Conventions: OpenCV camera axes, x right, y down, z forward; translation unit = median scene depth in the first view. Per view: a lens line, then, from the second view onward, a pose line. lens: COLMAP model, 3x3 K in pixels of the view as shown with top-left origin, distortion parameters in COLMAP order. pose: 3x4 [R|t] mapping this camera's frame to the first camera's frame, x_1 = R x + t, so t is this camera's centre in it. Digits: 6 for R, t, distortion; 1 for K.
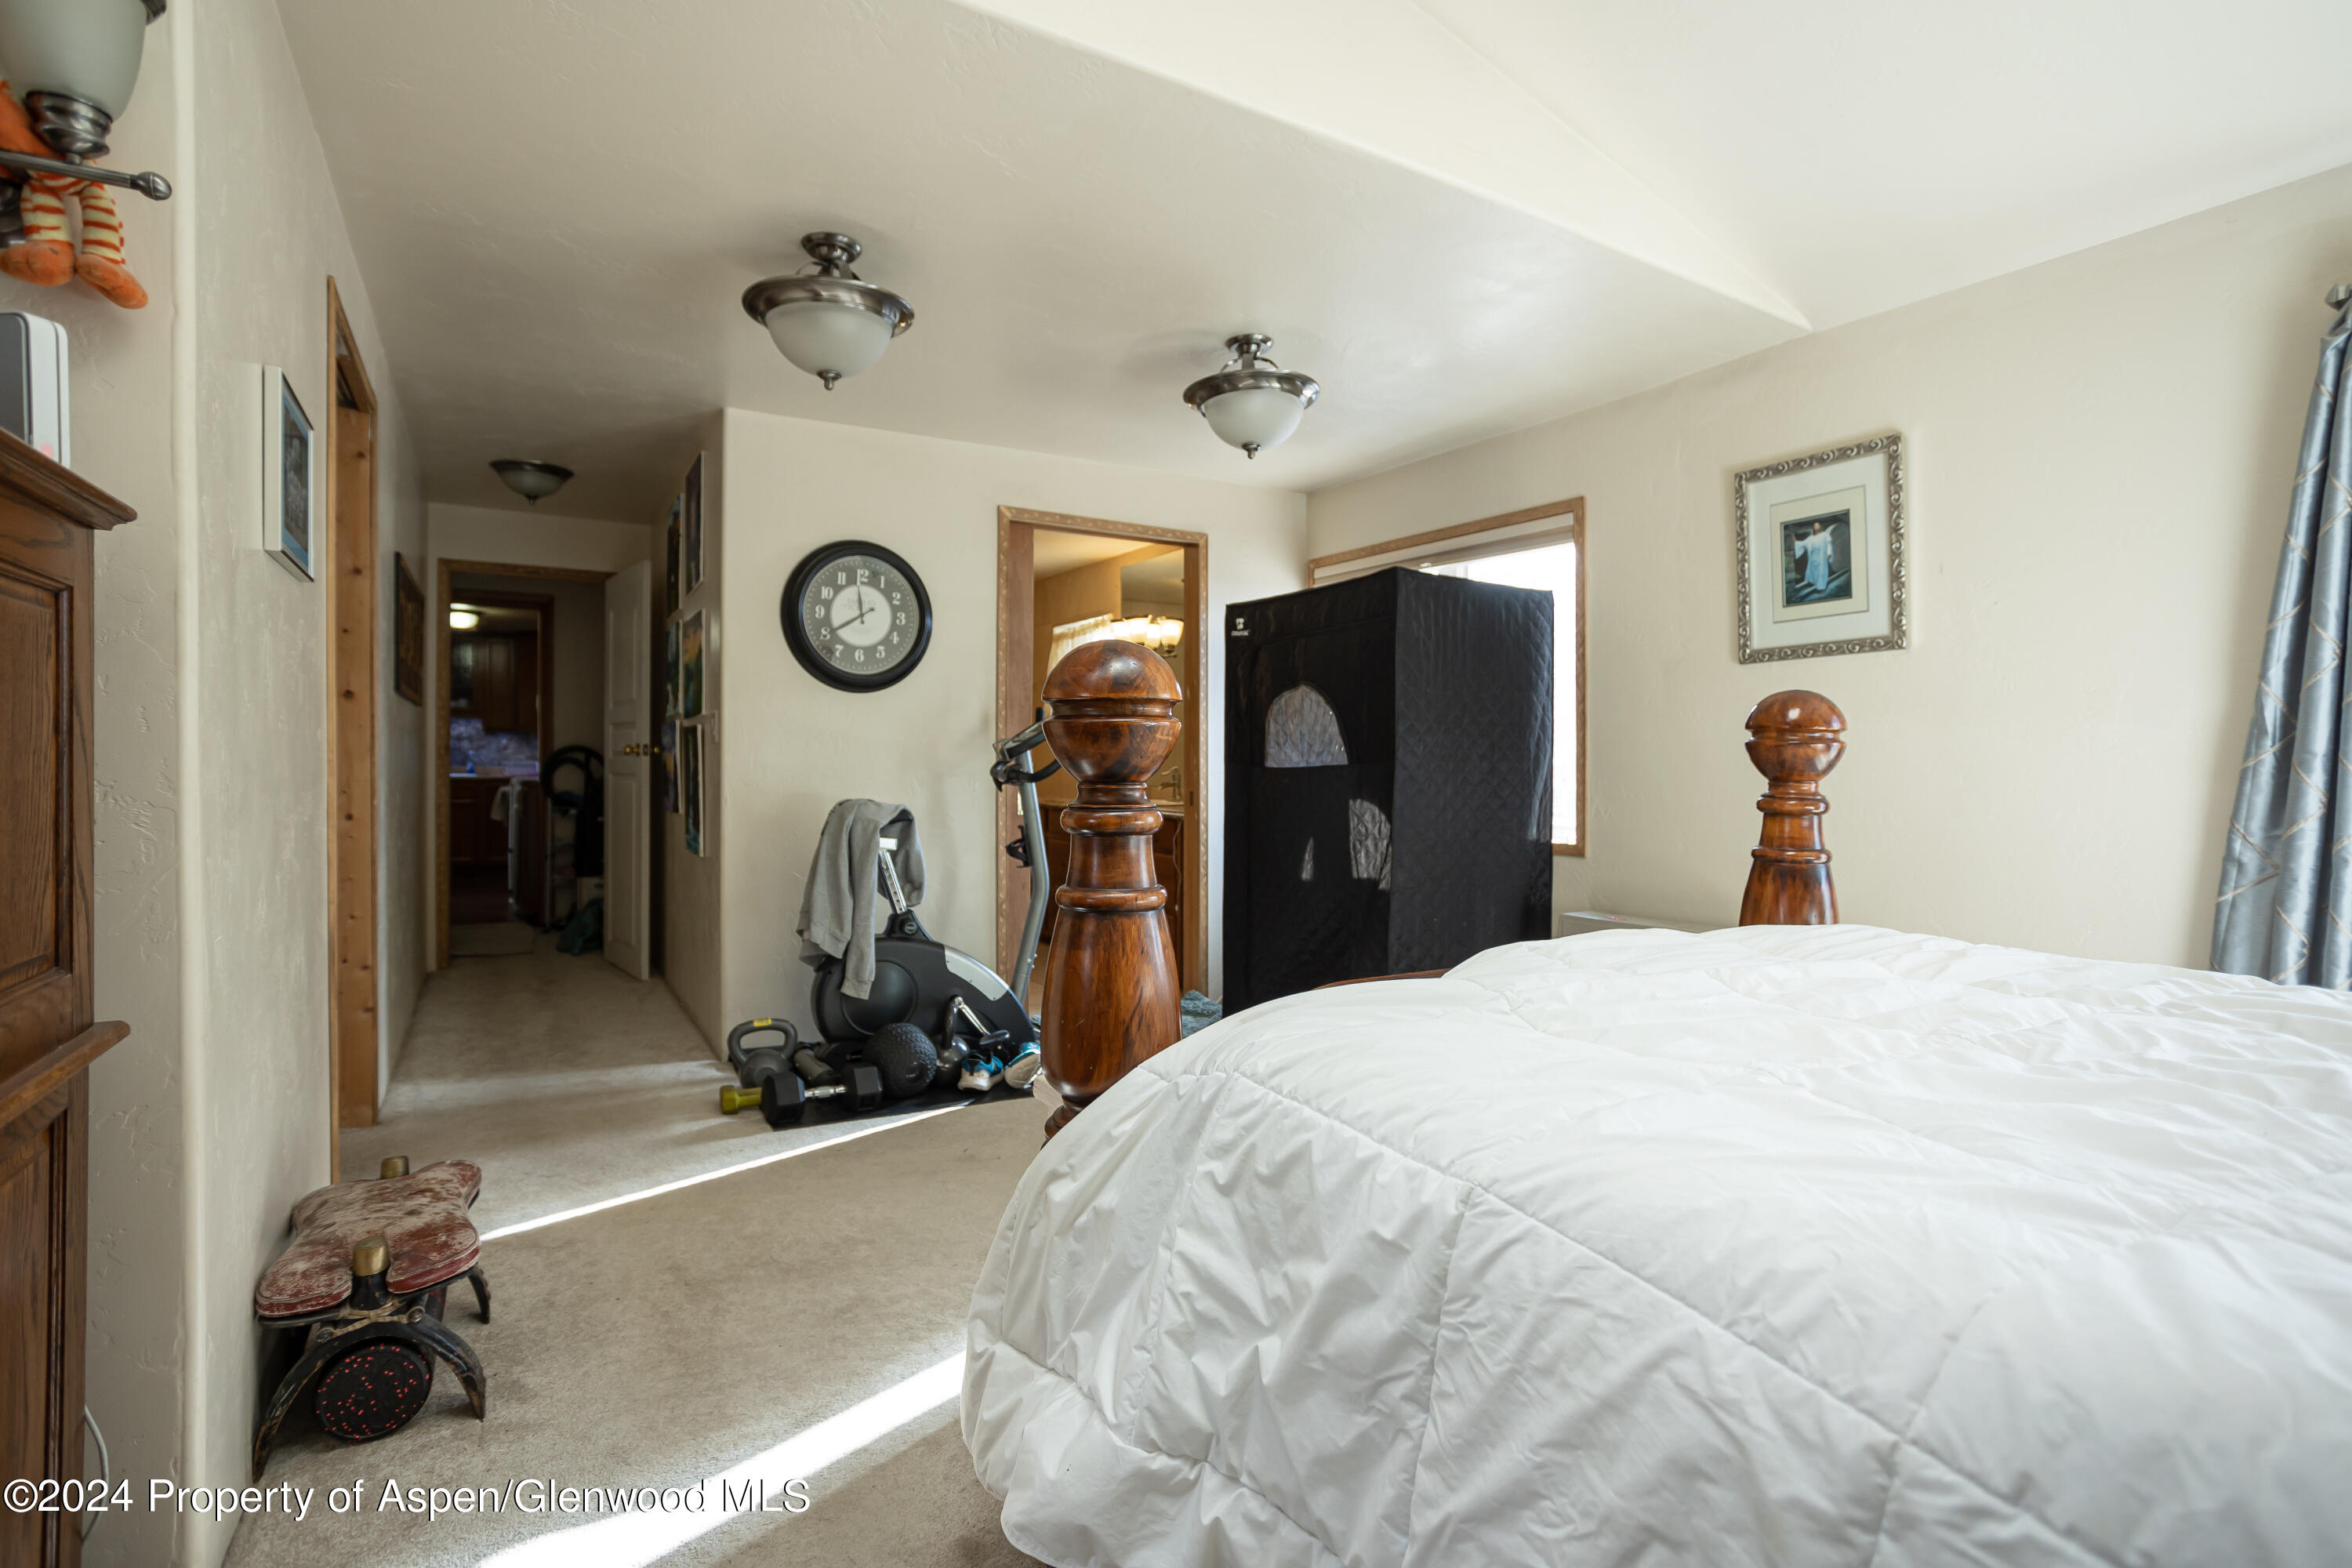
lens RADIAL K [[1136.9, 0, 1167.5], [0, 1136.9, 772.9], [0, 0, 1]] dist [-0.002857, -0.000013]
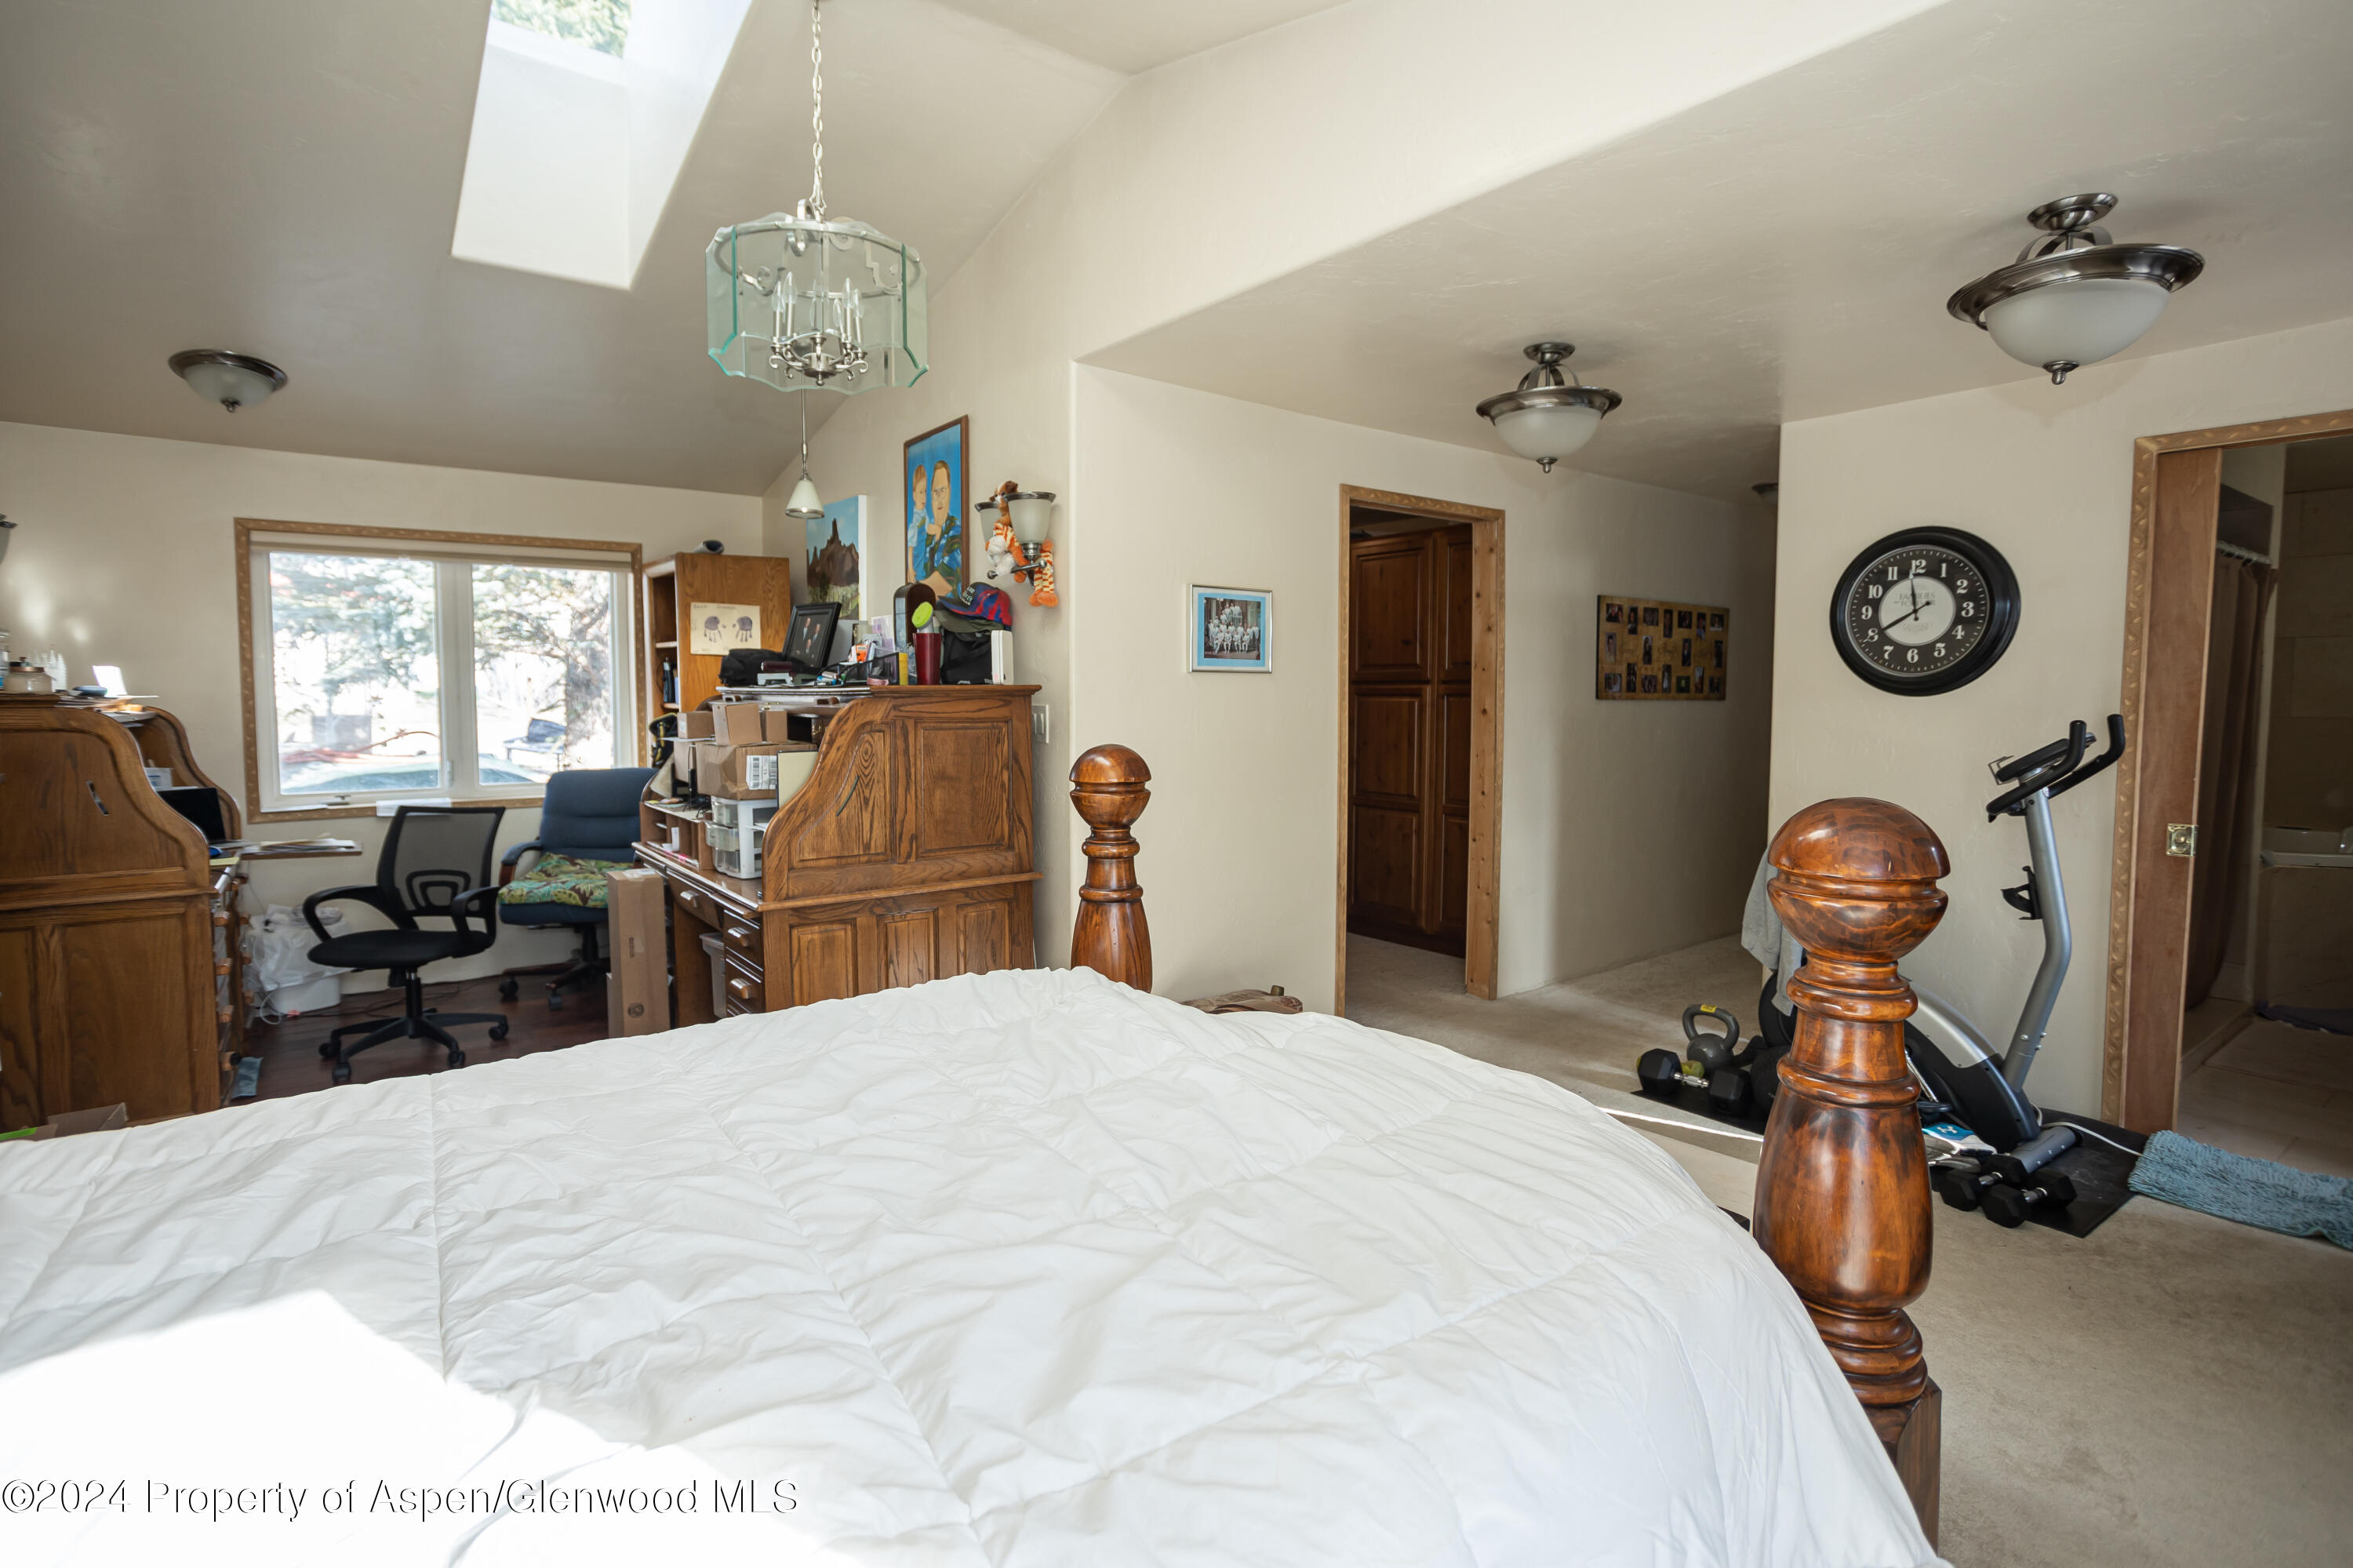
lens RADIAL K [[1137.4, 0, 1166.6], [0, 1137.4, 778.2], [0, 0, 1]] dist [-0.002857, -0.000013]
pose [[0.121173, 0.068995, -0.990231, 0.566674], [-0.007757, 0.997617, 0.068560, -0.064025], [0.992601, -0.000626, 0.121419, 0.302268]]
